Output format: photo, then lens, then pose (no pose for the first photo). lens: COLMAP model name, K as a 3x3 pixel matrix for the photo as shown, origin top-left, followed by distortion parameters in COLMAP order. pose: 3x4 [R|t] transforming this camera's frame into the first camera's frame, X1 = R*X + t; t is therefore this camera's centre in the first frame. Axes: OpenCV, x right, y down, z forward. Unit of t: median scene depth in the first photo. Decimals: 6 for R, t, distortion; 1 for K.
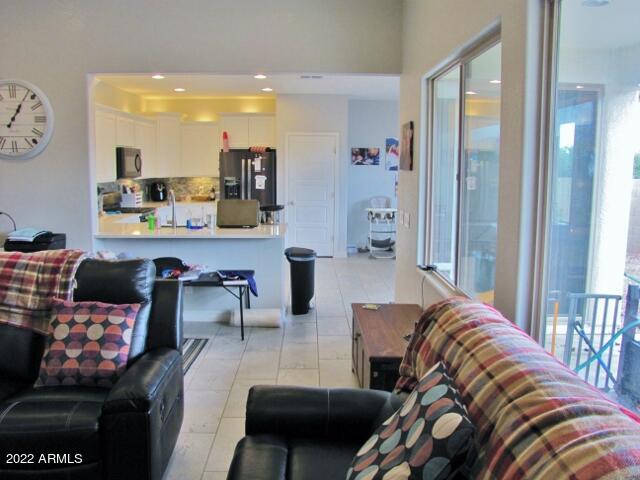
lens RADIAL K [[533.9, 0, 330.8], [0, 533.9, 221.7], [0, 0, 1]] dist [-0.175476, 0.160833]
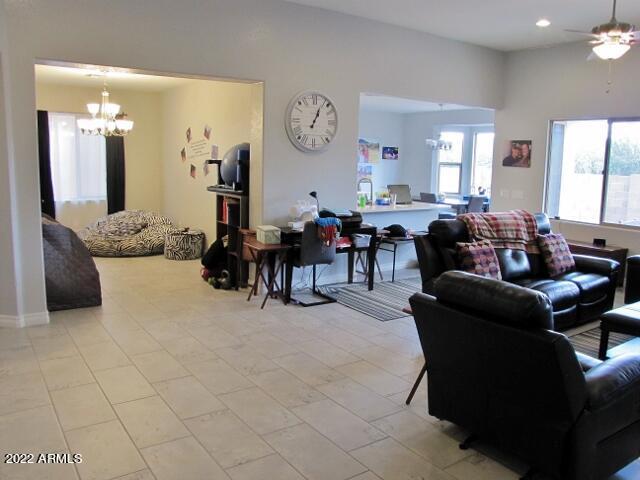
lens RADIAL K [[533.9, 0, 335.6], [0, 533.9, 230.4], [0, 0, 1]] dist [-0.175476, 0.160833]
pose [[0.841714, -0.061326, 0.536430, -0.658371], [0.041521, 0.997939, 0.048936, 0.003113], [-0.538325, -0.018917, 0.842525, -0.070632]]
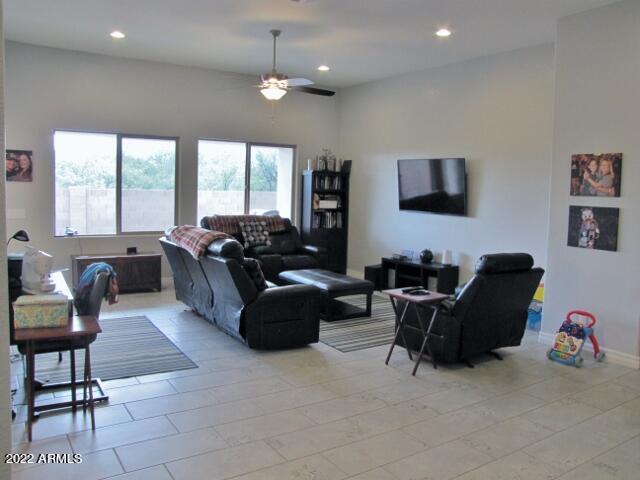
lens RADIAL K [[533.9, 0, 325.7], [0, 533.9, 235.5], [0, 0, 1]] dist [-0.175476, 0.160833]
pose [[-0.507270, -0.102856, 0.855627, -0.779872], [0.060671, 0.986126, 0.154513, -0.058129], [-0.859649, 0.130292, -0.493992, 0.504892]]
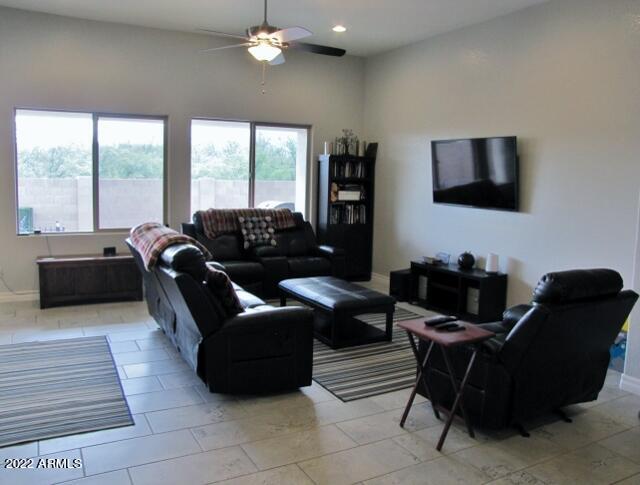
lens RADIAL K [[536.7, 0, 320.6], [0, 536.7, 235.7], [0, 0, 1]] dist [-0.144600, 0.069947]
pose [[-0.428467, -0.120255, 0.895519, -0.663554], [0.071256, 0.983520, 0.166165, -0.042034], [-0.900743, 0.135008, -0.412837, 0.395831]]
